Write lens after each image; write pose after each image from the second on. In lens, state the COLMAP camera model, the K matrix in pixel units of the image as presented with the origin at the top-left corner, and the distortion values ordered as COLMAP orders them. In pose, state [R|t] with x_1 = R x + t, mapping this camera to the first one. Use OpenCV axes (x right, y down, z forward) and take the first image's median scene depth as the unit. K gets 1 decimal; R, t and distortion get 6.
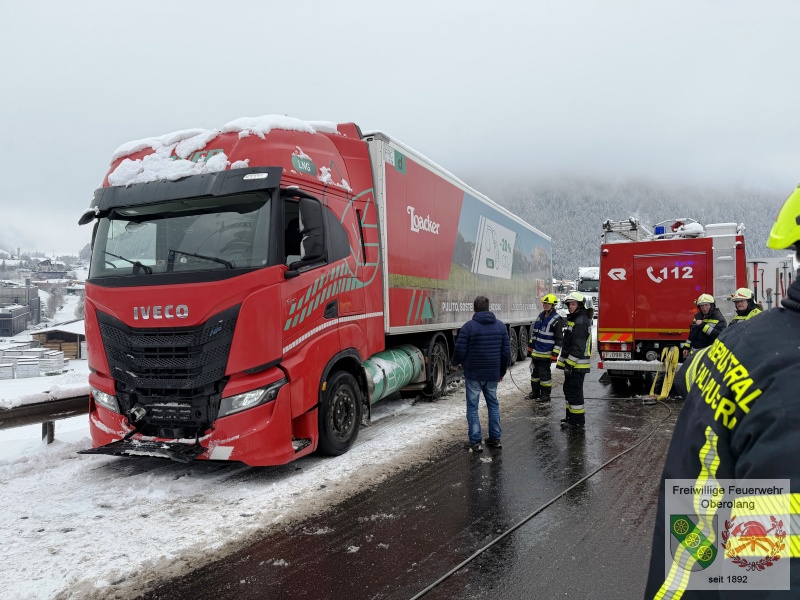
lens RADIAL K [[567.9, 0, 396.0], [0, 567.9, 302.3], [0, 0, 1]] dist [0.062024, -0.081032]
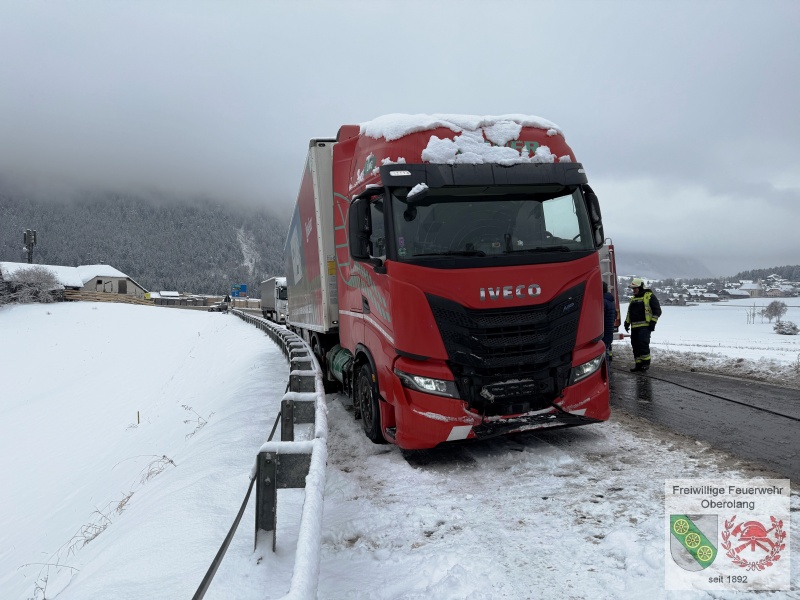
lens RADIAL K [[567.9, 0, 387.1], [0, 567.9, 306.8], [0, 0, 1]] dist [0.062024, -0.081032]
pose [[0.786246, -0.027202, 0.617314, -1.191623], [0.036636, 0.999325, -0.002625, 0.037529], [-0.616826, 0.024680, 0.786712, 0.322820]]
